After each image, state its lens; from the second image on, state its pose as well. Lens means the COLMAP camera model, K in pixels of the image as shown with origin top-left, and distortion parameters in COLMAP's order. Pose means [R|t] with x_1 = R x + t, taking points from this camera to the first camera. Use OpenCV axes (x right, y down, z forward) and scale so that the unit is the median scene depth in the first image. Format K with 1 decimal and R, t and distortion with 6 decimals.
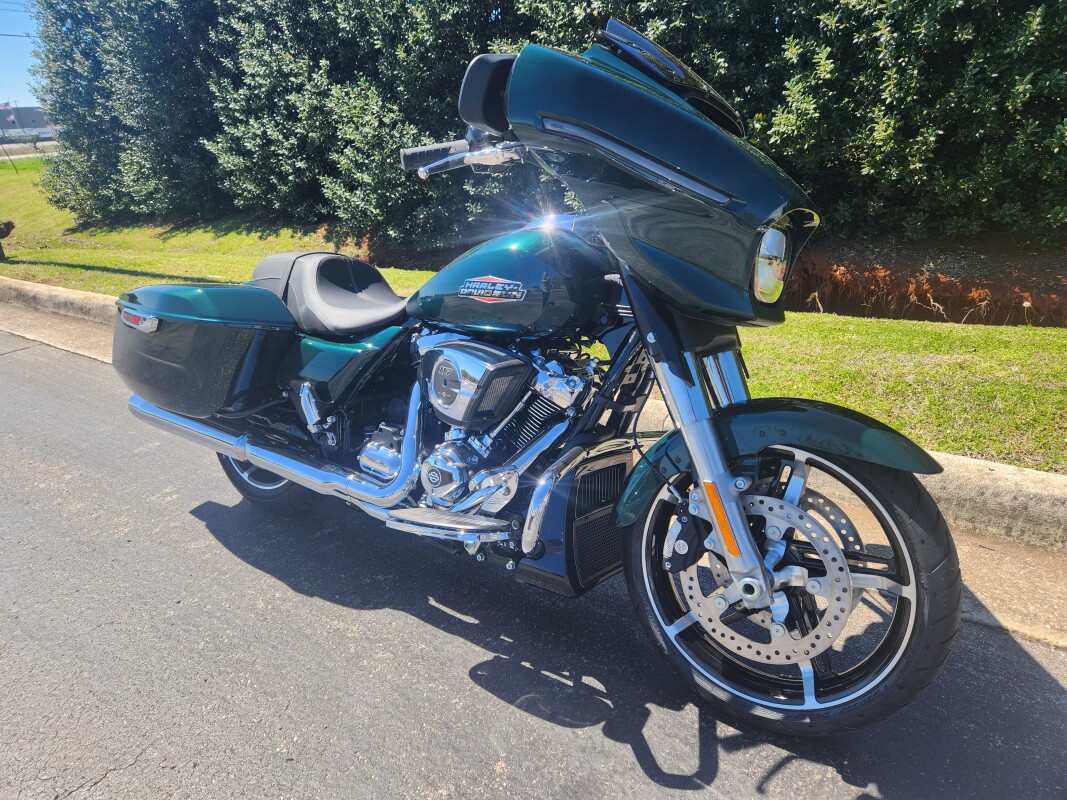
lens RADIAL K [[716.0, 0, 526.3], [0, 716.0, 394.4], [0, 0, 1]] dist [0.058651, -0.050380]
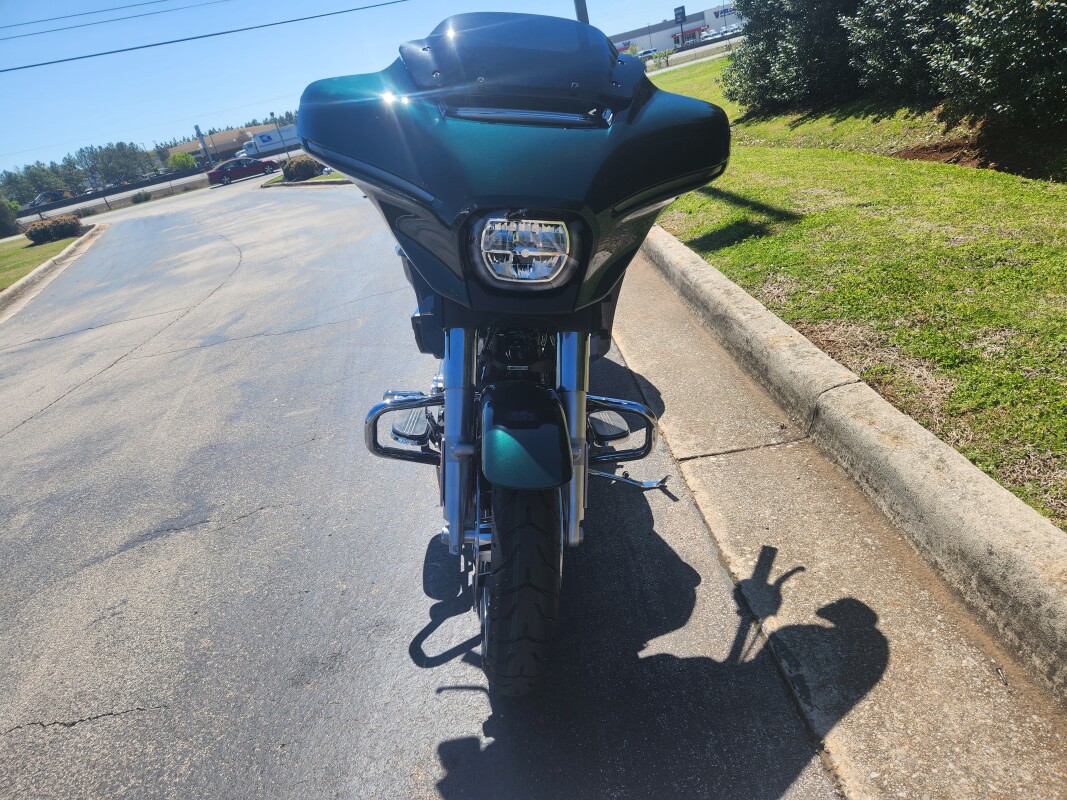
lens RADIAL K [[716.0, 0, 530.1], [0, 716.0, 405.5], [0, 0, 1]] dist [0.058651, -0.050380]
pose [[0.621671, 0.233932, -0.747530, 0.856571], [-0.097960, 0.970088, 0.222112, -0.149839], [0.777128, -0.064853, 0.625992, 0.267414]]
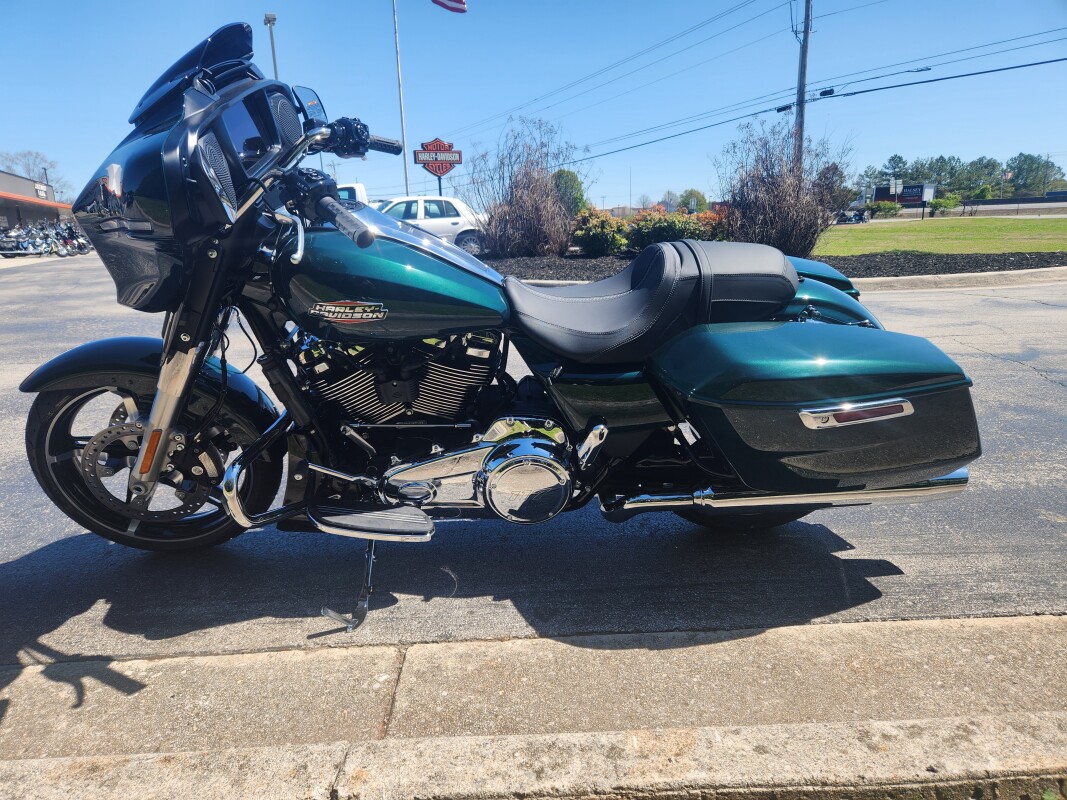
lens RADIAL K [[716.0, 0, 530.5], [0, 716.0, 404.2], [0, 0, 1]] dist [0.058651, -0.050380]
pose [[-0.786346, 0.232343, -0.572430, 0.421294], [-0.144753, 0.831495, 0.536342, -0.522559], [0.600588, 0.504612, -0.620210, 1.697297]]
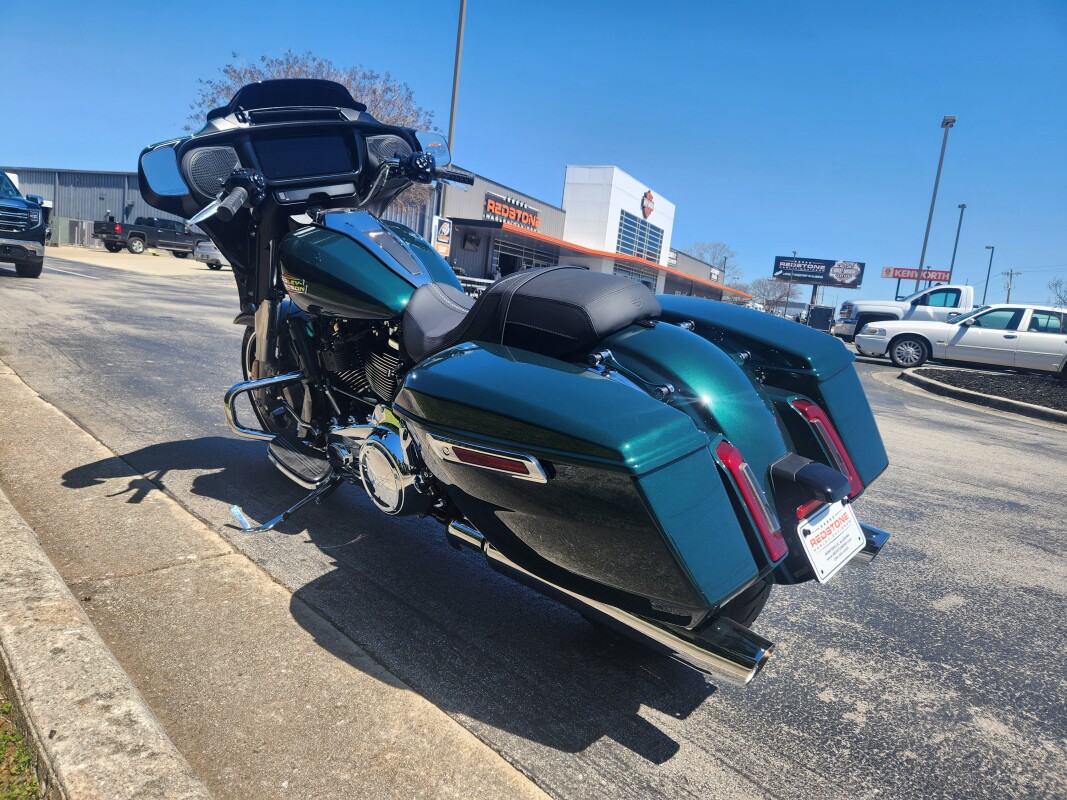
lens RADIAL K [[716.0, 0, 520.5], [0, 716.0, 396.5], [0, 0, 1]] dist [0.058651, -0.050380]
pose [[-0.983016, -0.072410, 0.168632, -0.437816], [0.016469, 0.880356, 0.474027, -0.491131], [-0.182780, 0.468753, -0.864212, 1.942247]]
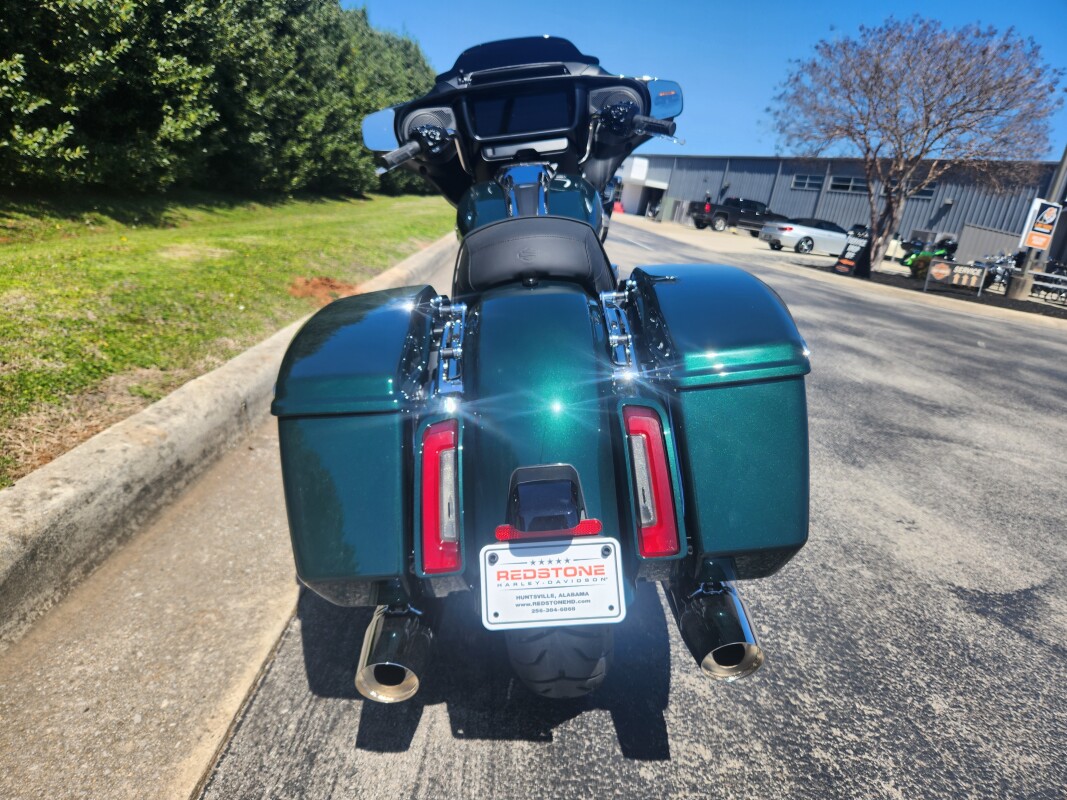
lens RADIAL K [[716.0, 0, 520.8], [0, 716.0, 399.7], [0, 0, 1]] dist [0.058651, -0.050380]
pose [[-0.585146, -0.265997, 0.766061, -0.933887], [0.159073, 0.888668, 0.430076, -0.381381], [-0.795173, 0.373517, -0.477688, 1.583293]]
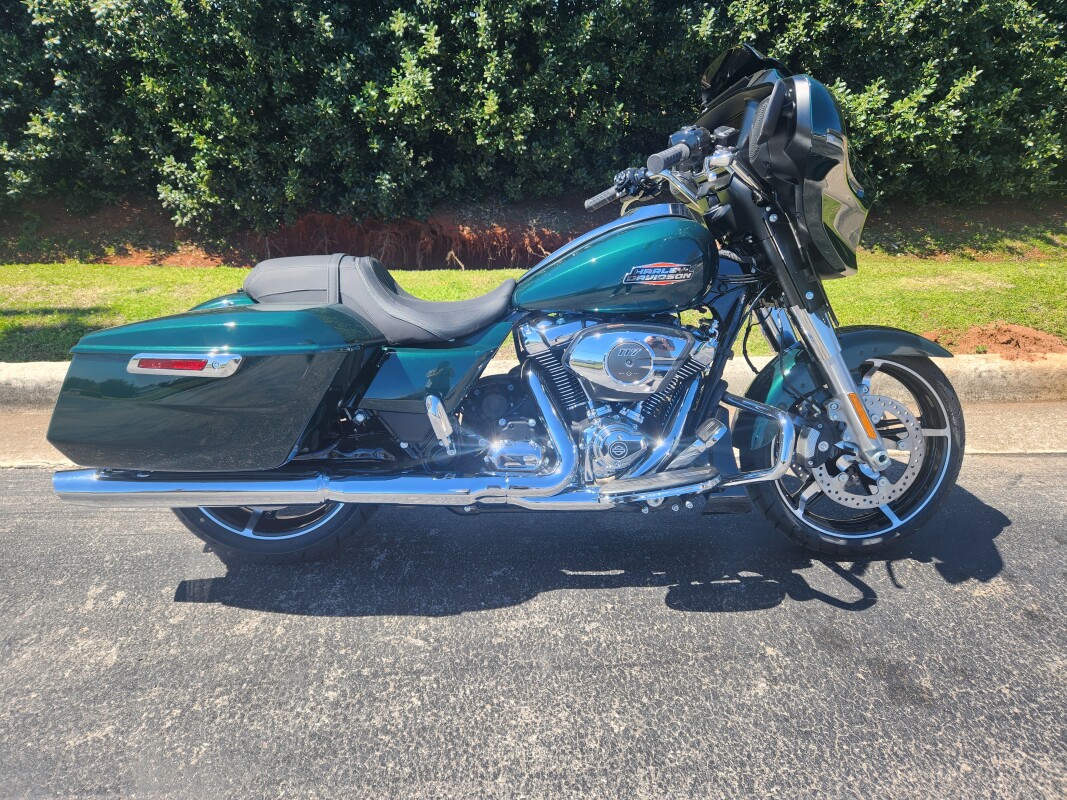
lens RADIAL K [[716.0, 0, 530.9], [0, 716.0, 392.9], [0, 0, 1]] dist [0.058651, -0.050380]
pose [[0.776789, -0.203534, 0.595963, -0.754829], [0.172698, 0.978901, 0.109217, -0.098671], [-0.605619, 0.018083, 0.795550, 0.183515]]
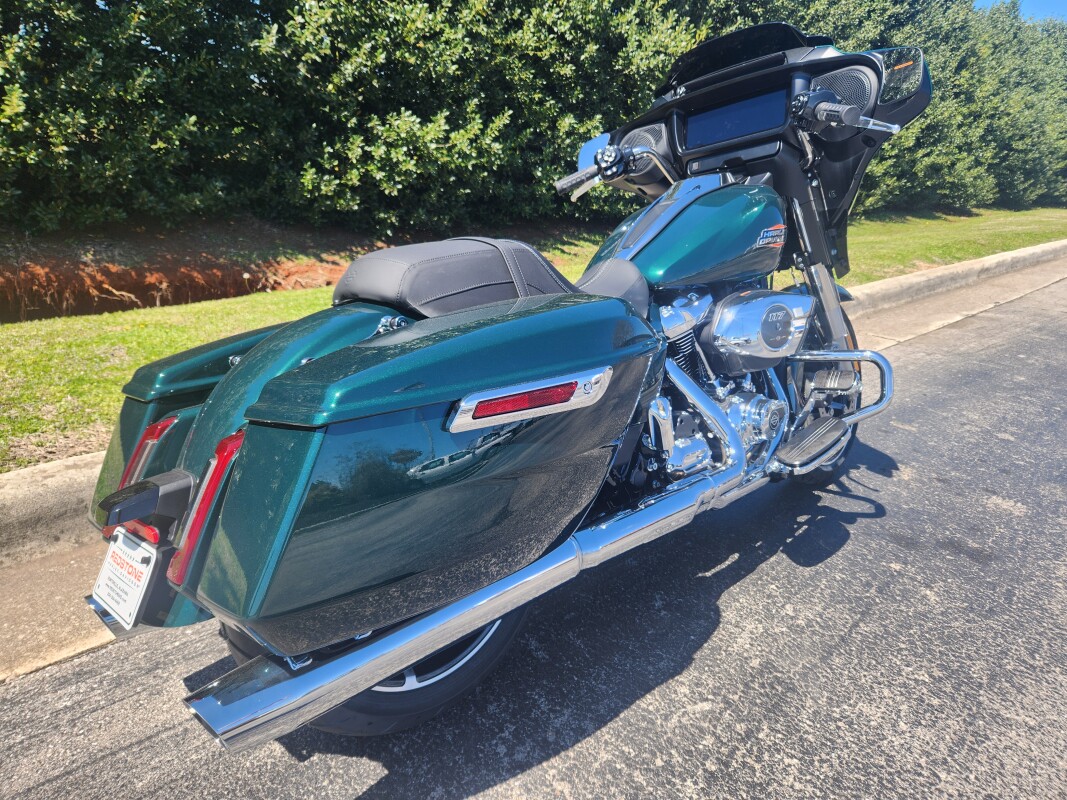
lens RADIAL K [[716.0, 0, 532.5], [0, 716.0, 387.8], [0, 0, 1]] dist [0.058651, -0.050380]
pose [[0.152566, -0.262234, 0.952868, -1.031015], [0.267693, 0.939077, 0.215578, -0.222446], [-0.951349, 0.222186, 0.213469, 0.961963]]
